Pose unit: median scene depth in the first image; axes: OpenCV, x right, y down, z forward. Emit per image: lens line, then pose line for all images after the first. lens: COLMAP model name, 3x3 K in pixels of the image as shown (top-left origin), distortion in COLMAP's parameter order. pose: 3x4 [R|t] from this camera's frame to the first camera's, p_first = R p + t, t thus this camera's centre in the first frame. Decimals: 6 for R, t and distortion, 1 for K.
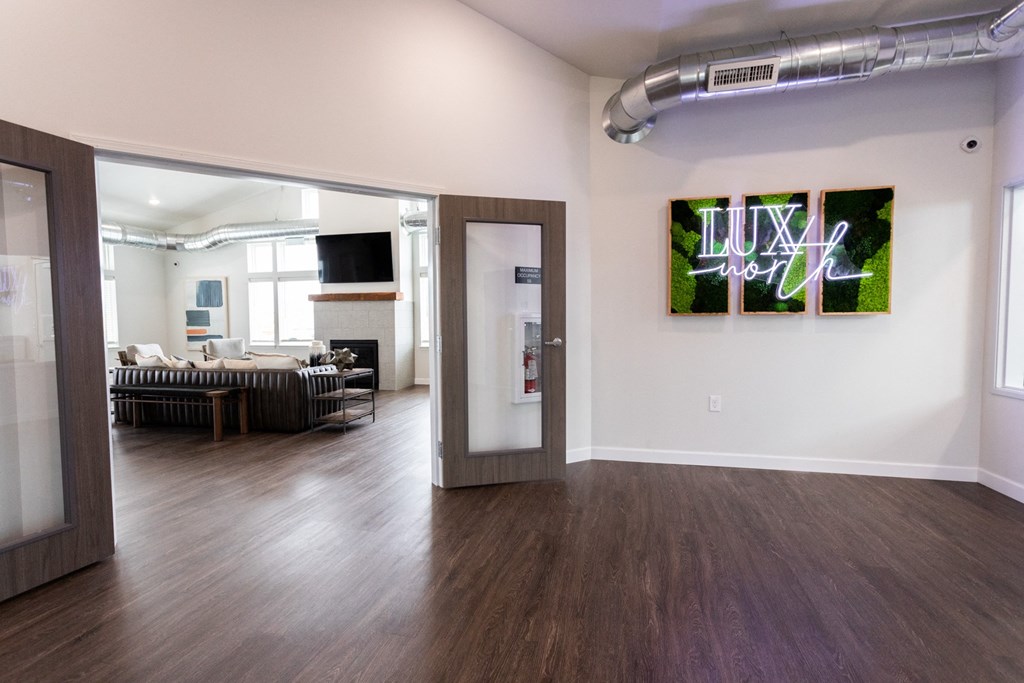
lens RADIAL K [[489.8, 0, 507.1], [0, 489.8, 343.6], [0, 0, 1]] dist [-0.008792, 0.006564]
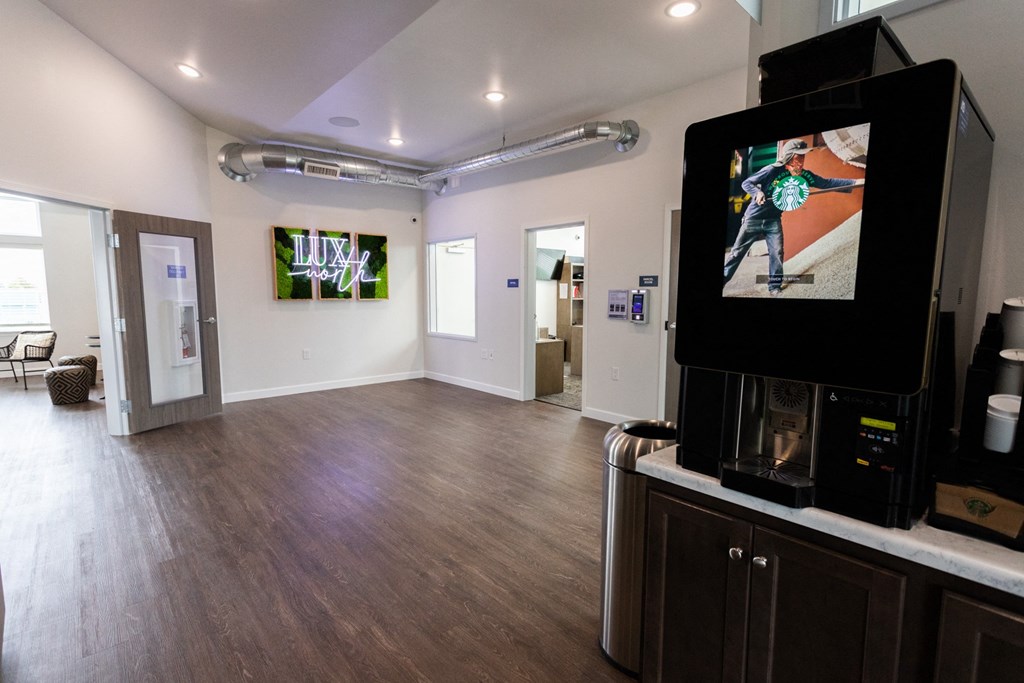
lens RADIAL K [[489.8, 0, 512.8], [0, 489.8, 344.0], [0, 0, 1]] dist [-0.008792, 0.006564]
pose [[0.570892, -0.077441, 0.817365, -0.560840], [0.036875, 0.996956, 0.068701, 0.001521], [-0.820197, -0.009081, 0.572009, -0.547538]]
